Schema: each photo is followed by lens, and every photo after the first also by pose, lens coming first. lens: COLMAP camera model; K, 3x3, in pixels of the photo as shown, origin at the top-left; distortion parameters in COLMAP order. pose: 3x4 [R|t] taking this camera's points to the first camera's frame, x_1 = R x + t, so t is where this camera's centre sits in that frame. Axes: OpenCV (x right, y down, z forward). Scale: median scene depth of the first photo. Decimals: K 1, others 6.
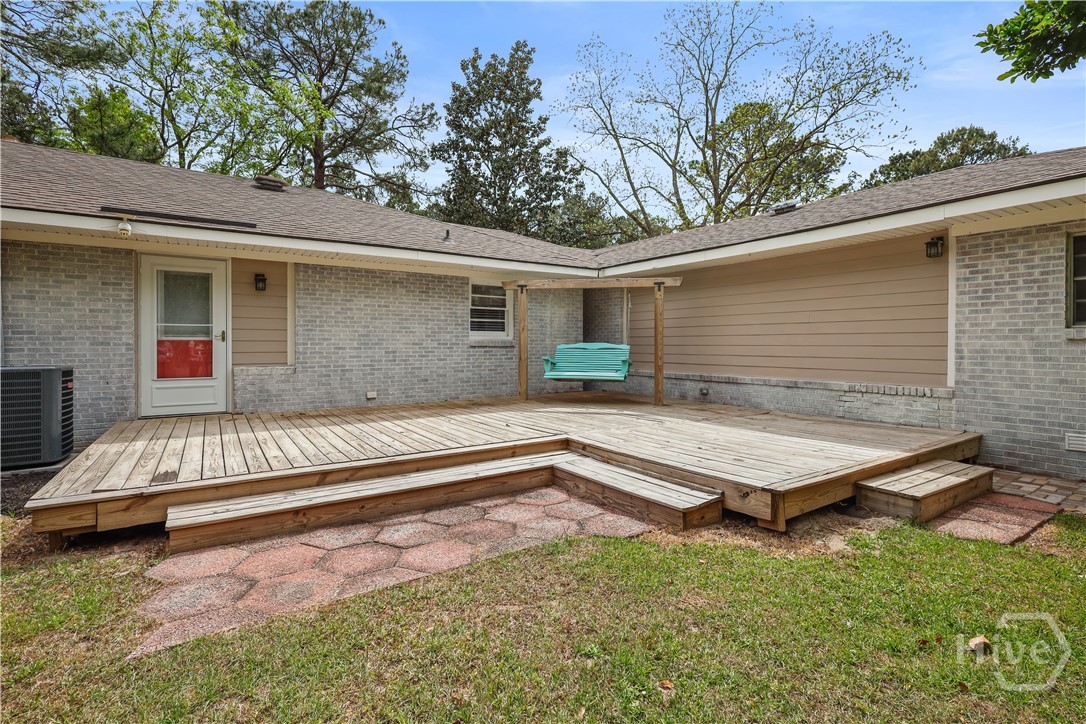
lens RADIAL K [[514.4, 0, 536.0], [0, 514.4, 344.7], [0, 0, 1]] dist [-0.000755, 0.002044]
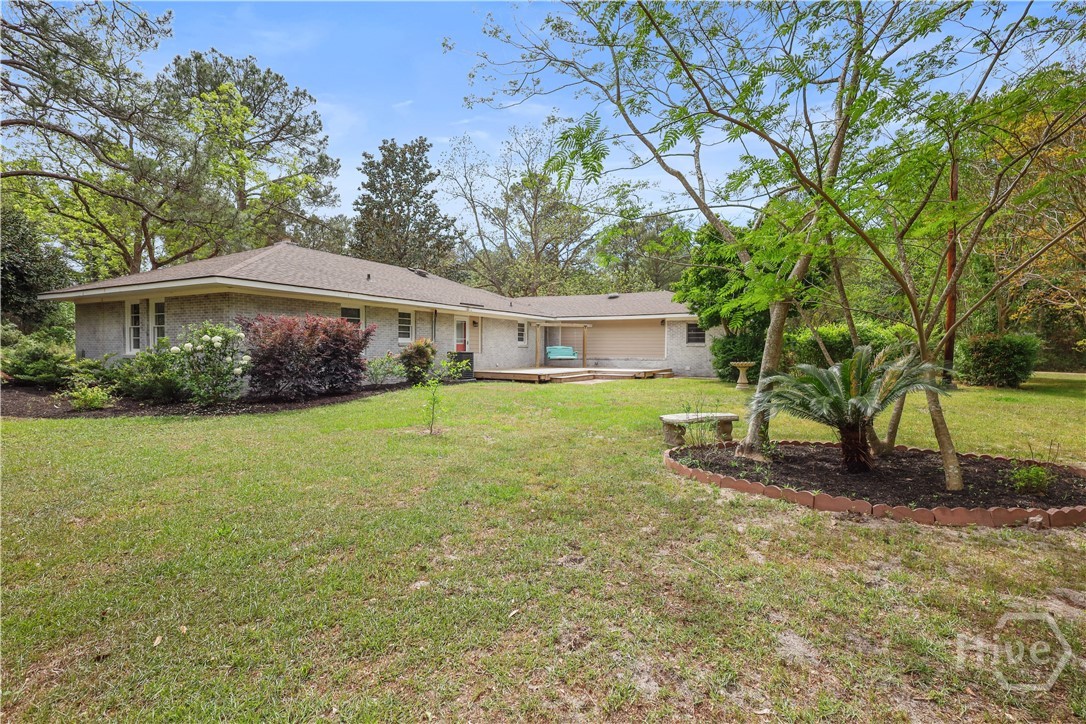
lens RADIAL K [[514.4, 0, 544.0], [0, 514.4, 358.3], [0, 0, 1]] dist [-0.000755, 0.002044]
pose [[0.887698, -0.004112, 0.460408, -1.445029], [-0.003464, 0.999872, 0.015609, 0.021750], [-0.460414, -0.015451, 0.887570, -1.629230]]
